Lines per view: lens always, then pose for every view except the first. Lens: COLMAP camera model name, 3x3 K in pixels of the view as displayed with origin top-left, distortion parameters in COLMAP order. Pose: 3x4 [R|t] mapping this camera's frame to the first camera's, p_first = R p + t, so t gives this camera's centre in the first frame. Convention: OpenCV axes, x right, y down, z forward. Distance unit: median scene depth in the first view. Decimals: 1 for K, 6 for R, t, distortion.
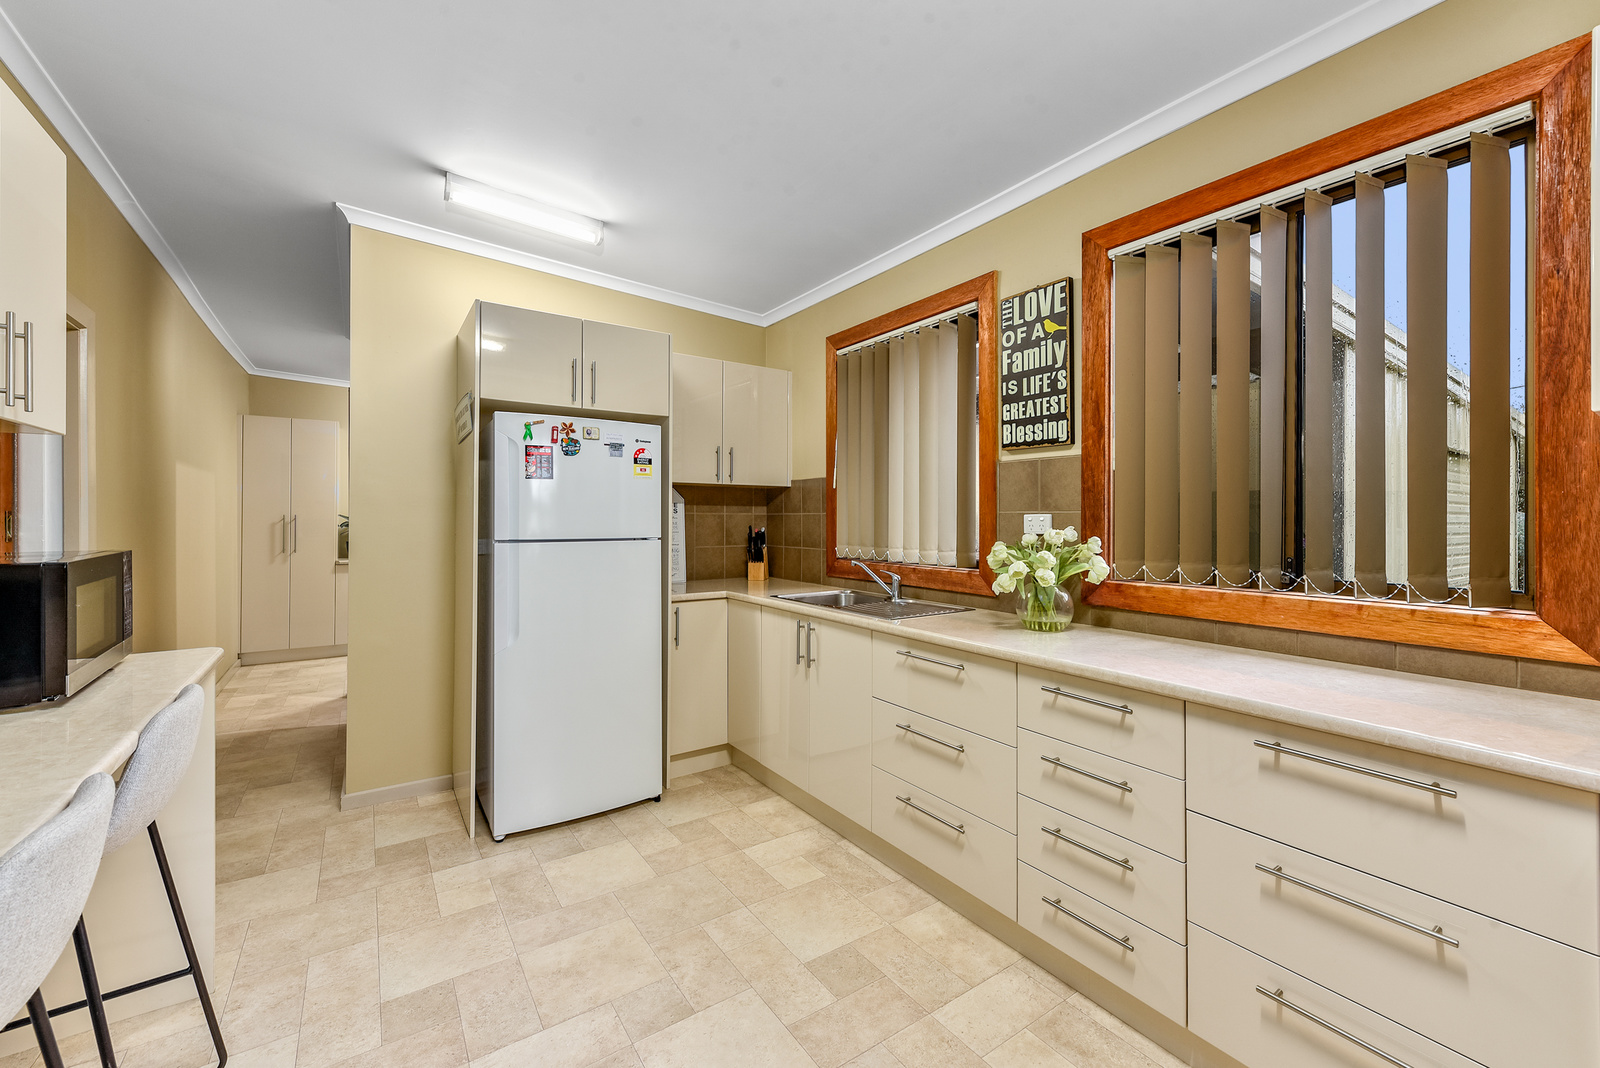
lens RADIAL K [[643.1, 0, 800.8], [0, 643.1, 516.9], [0, 0, 1]] dist [0.003344, 0.000177]
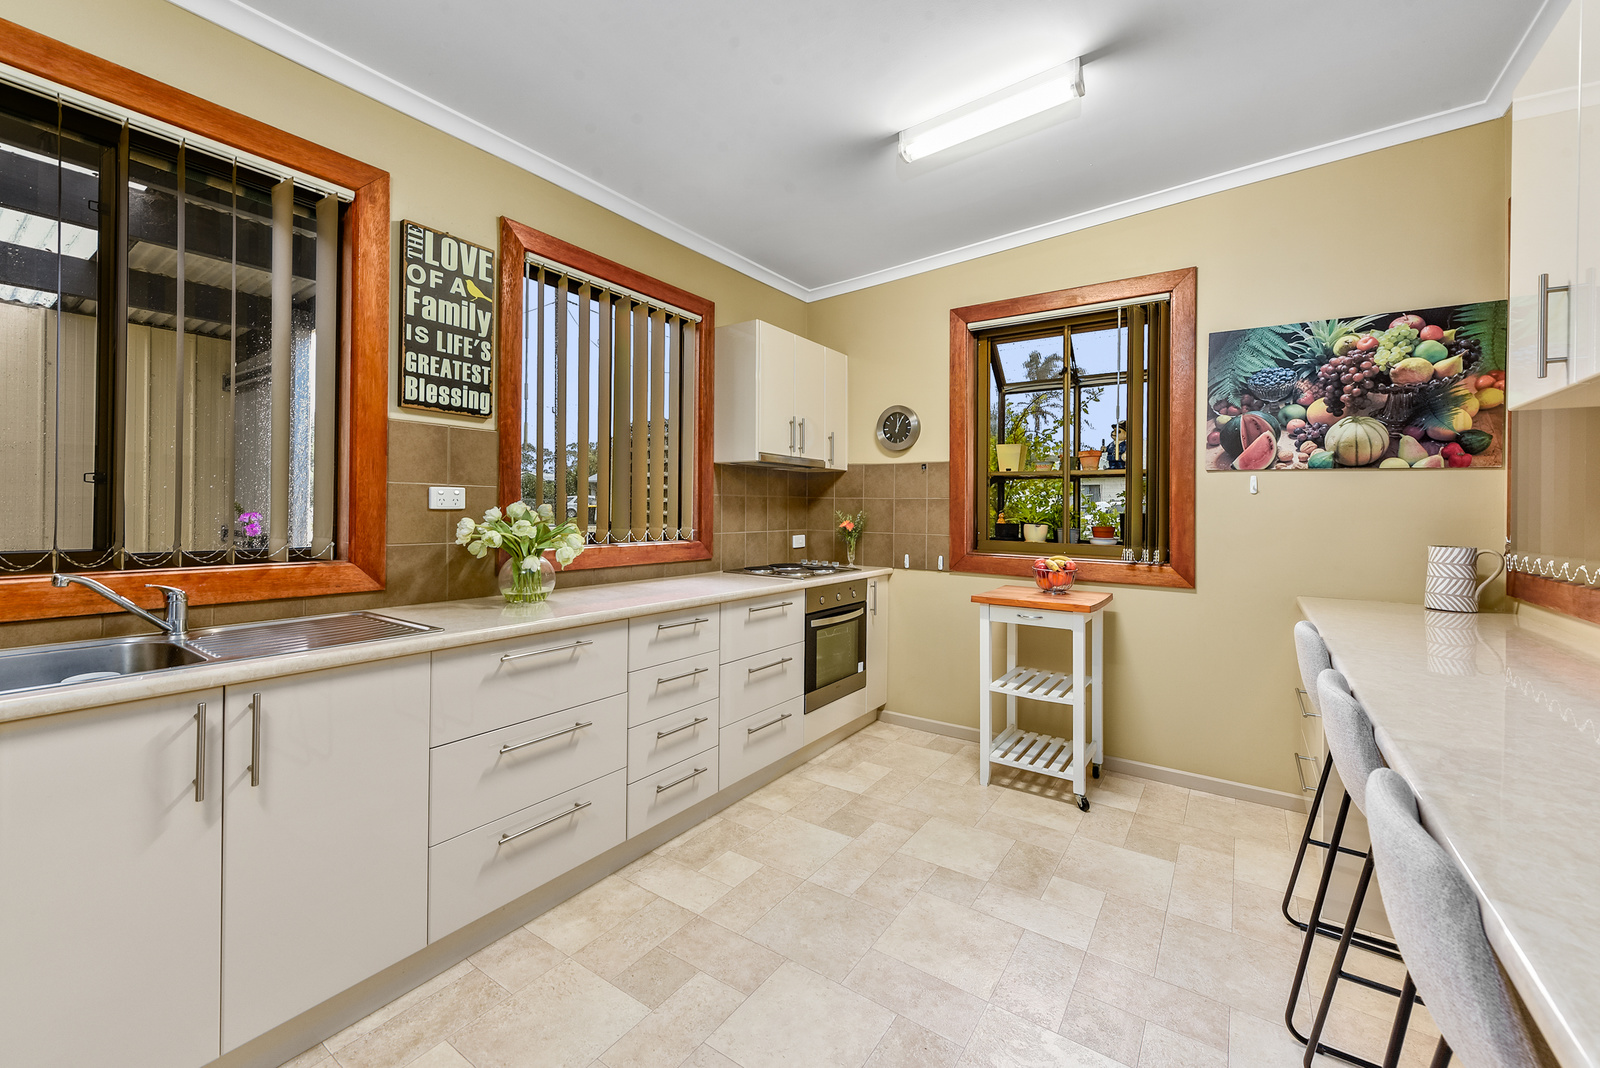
lens RADIAL K [[645.6, 0, 800.5], [0, 645.6, 511.3], [0, 0, 1]] dist [-0.001538, -0.000054]
pose [[-0.371556, -0.008644, 0.928370, -0.667912], [-0.015563, 0.999874, 0.003081, 0.019544], [-0.928280, -0.013303, -0.371644, 0.890828]]
